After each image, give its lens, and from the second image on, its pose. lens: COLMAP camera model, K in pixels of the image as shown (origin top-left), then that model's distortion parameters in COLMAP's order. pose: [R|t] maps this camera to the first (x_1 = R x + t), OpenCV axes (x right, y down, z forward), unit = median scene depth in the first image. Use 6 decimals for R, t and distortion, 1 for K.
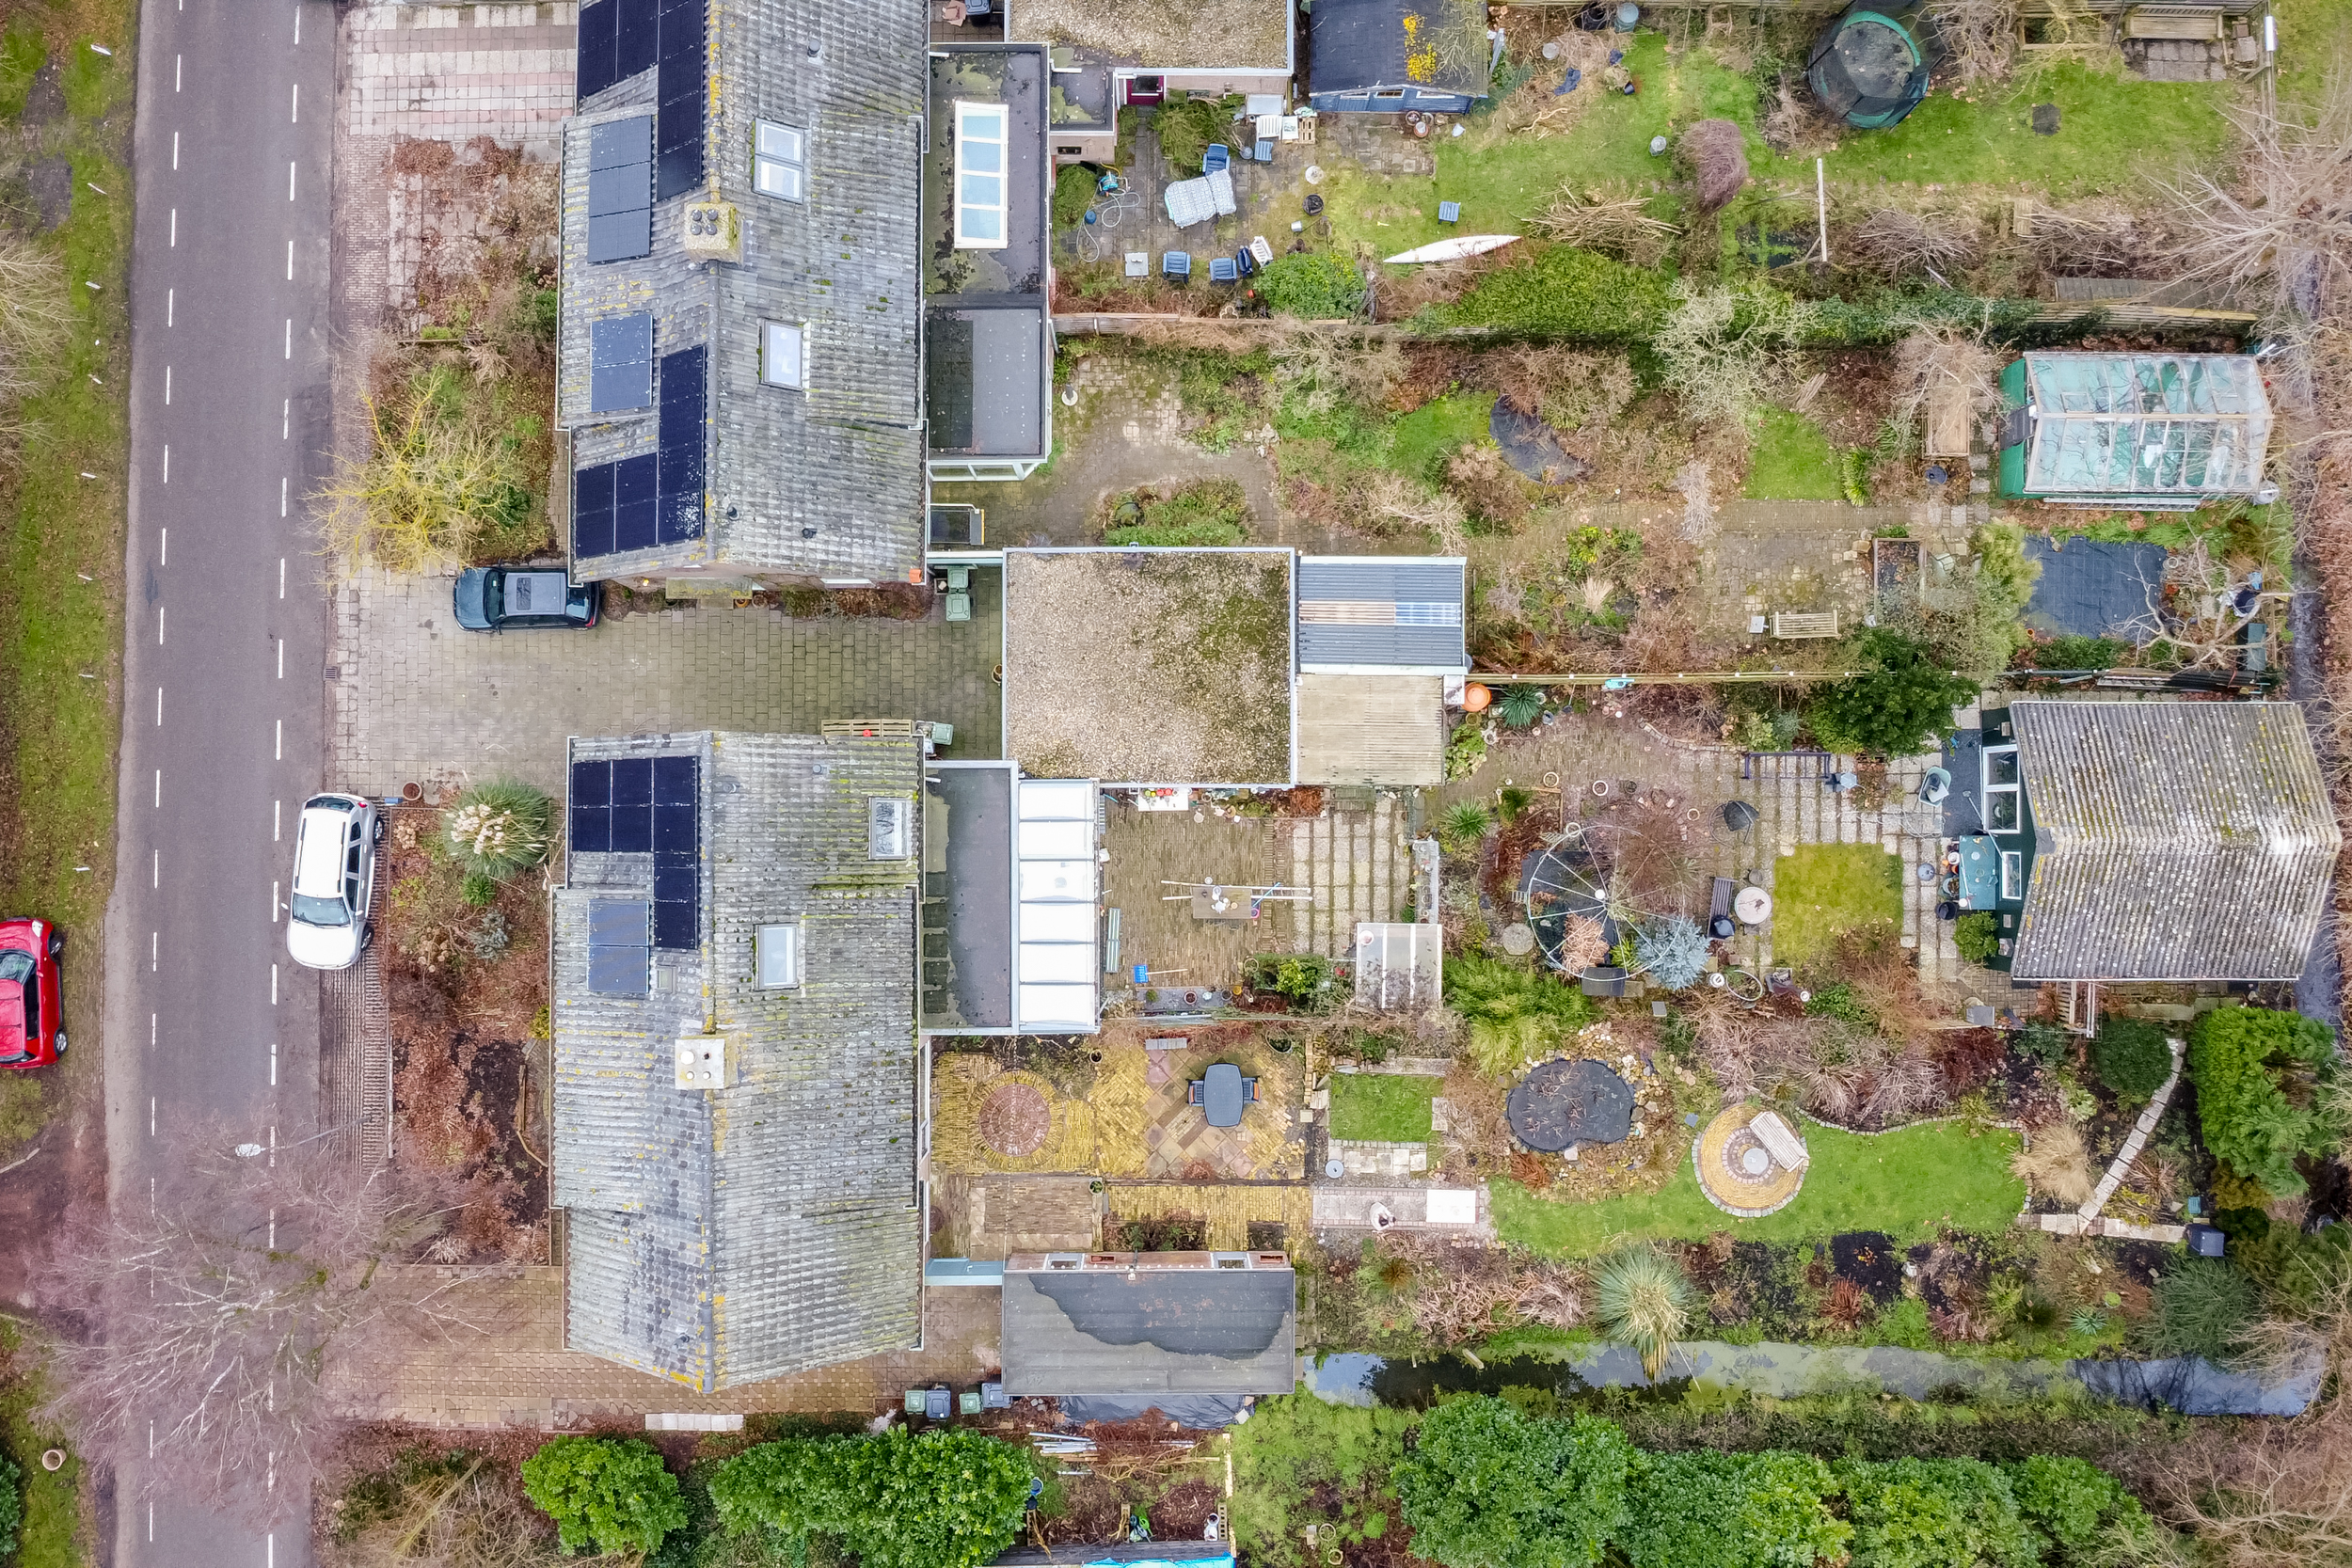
lens RADIAL K [[2090.7, 0, 1175.6], [0, 2090.7, 758.4], [0, 0, 1]] dist [-0.006007, -0.055638]
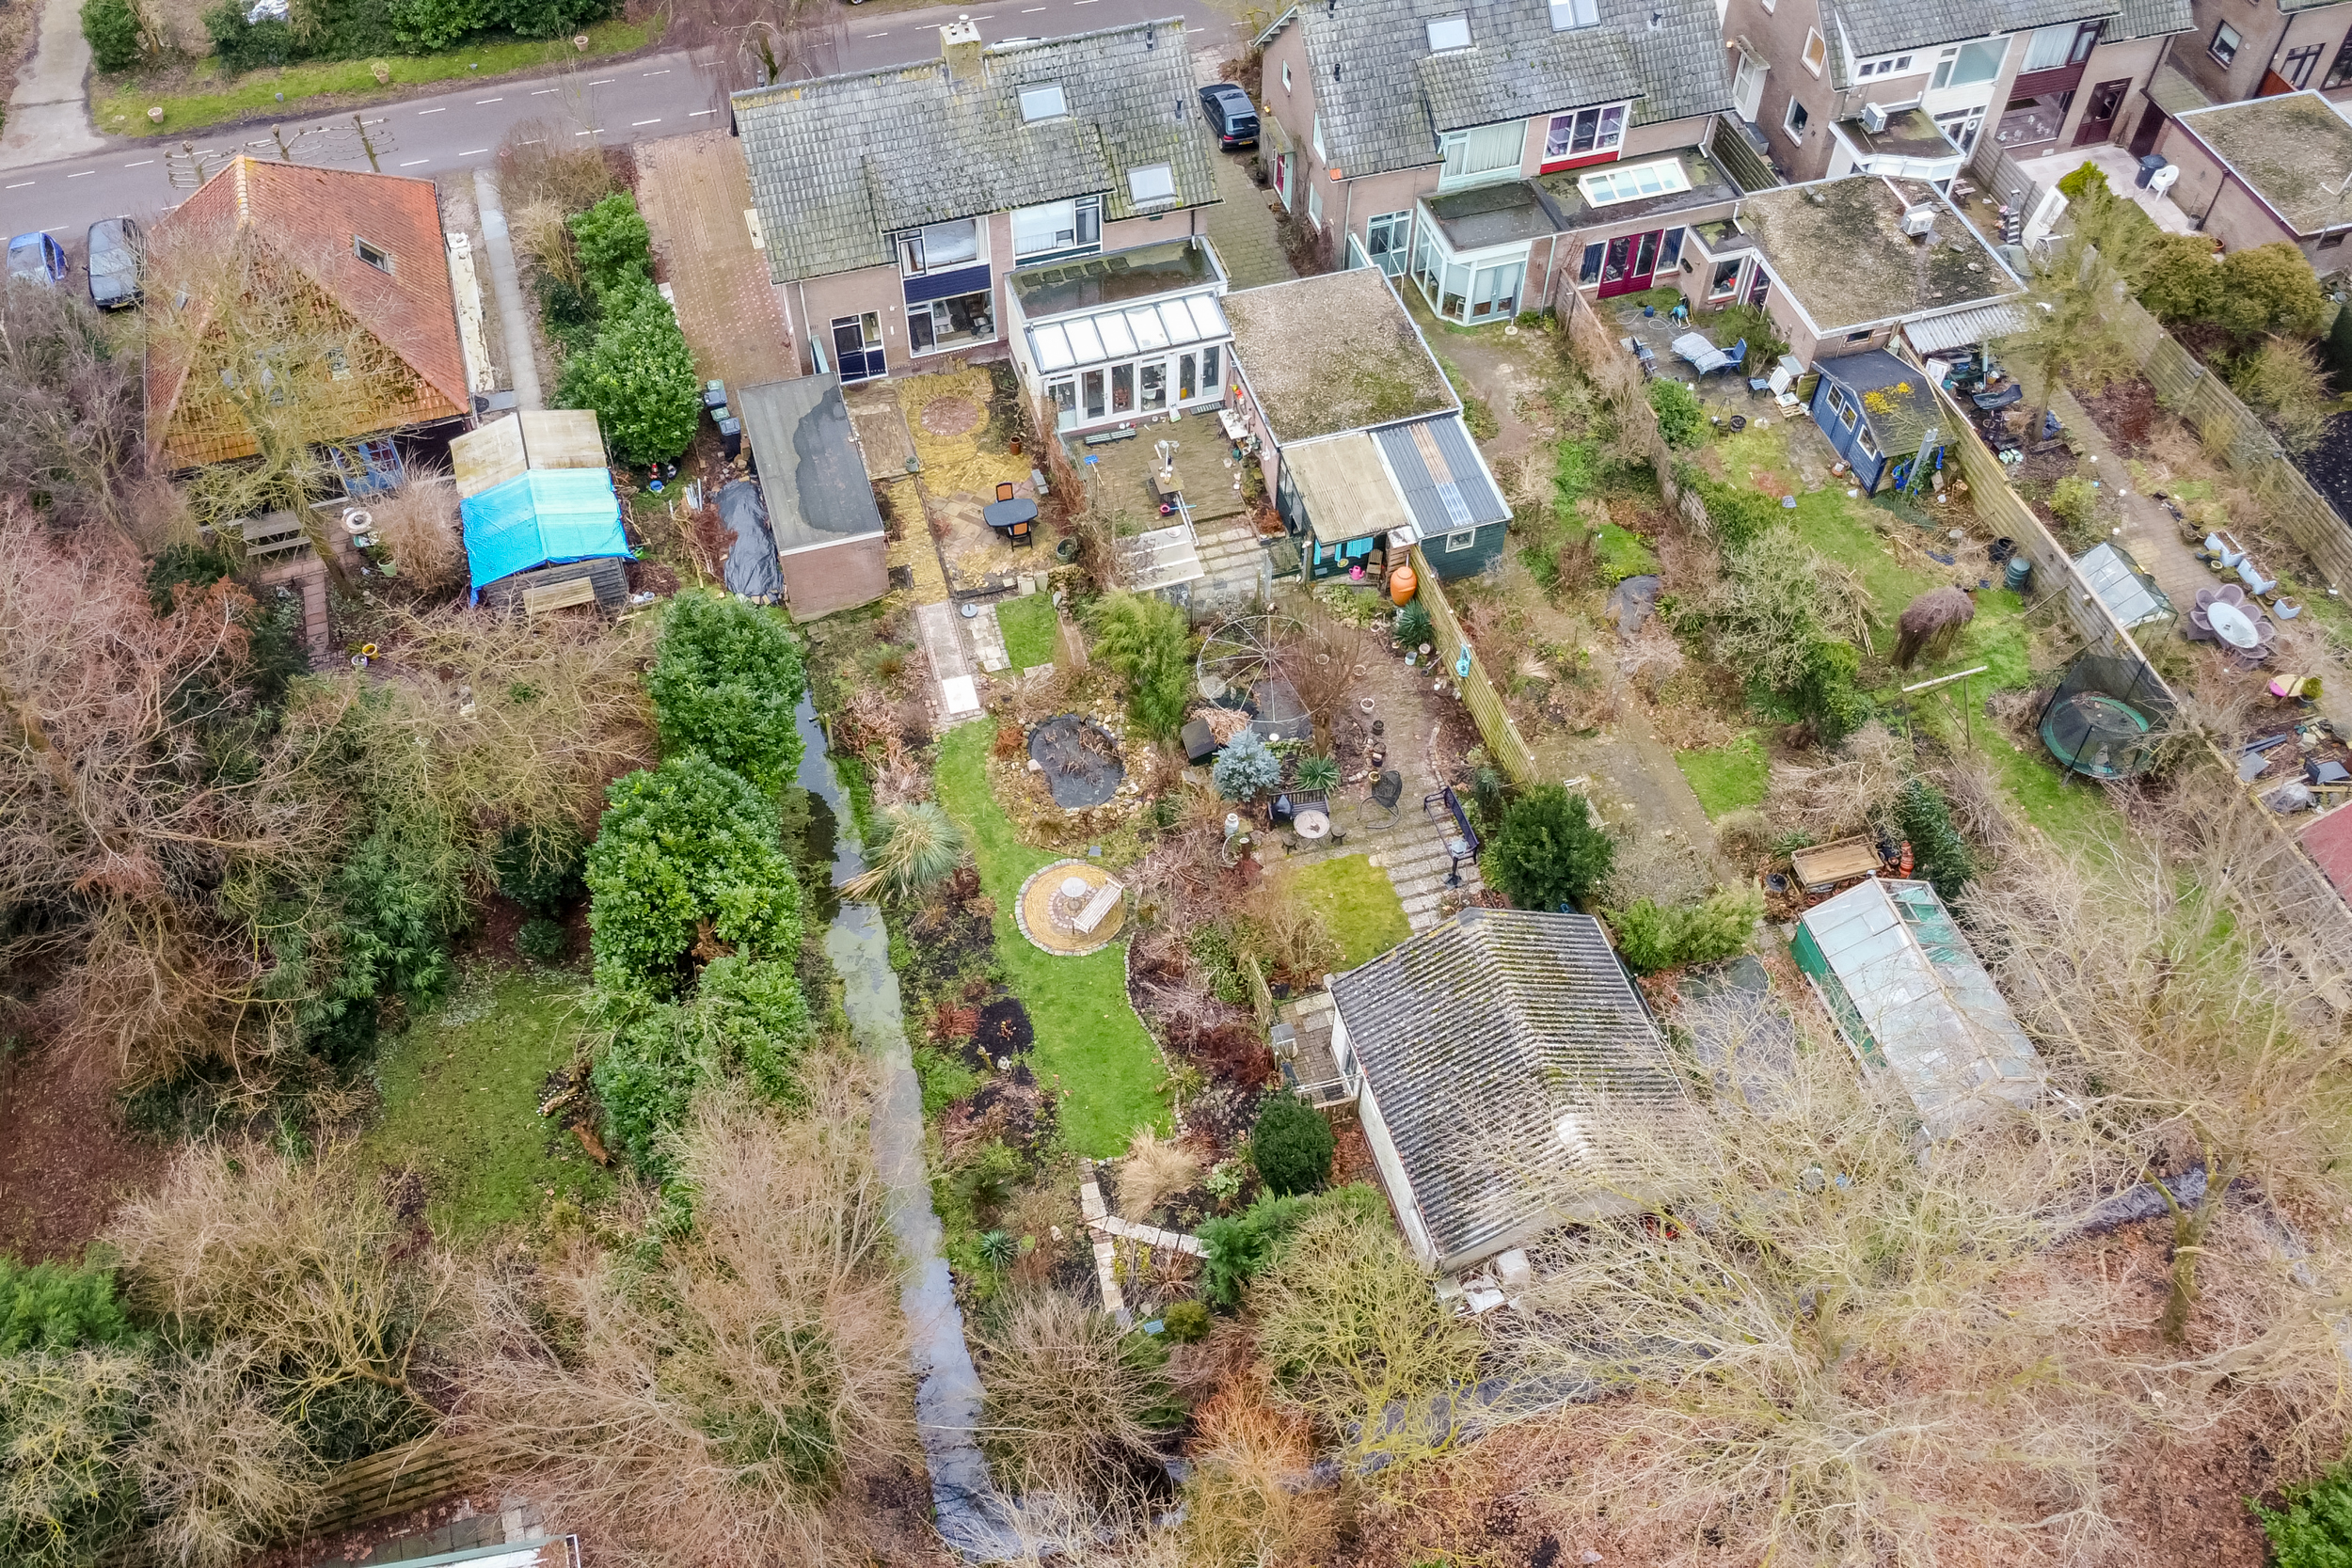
lens RADIAL K [[2090.7, 0, 1175.6], [0, 2090.7, 758.4], [0, 0, 1]] dist [-0.006007, -0.055638]
pose [[0.291555, 0.729075, -0.619230, 0.866864], [-0.955963, 0.244830, -0.161840, 0.291823], [0.033612, 0.639146, 0.768350, 0.182291]]
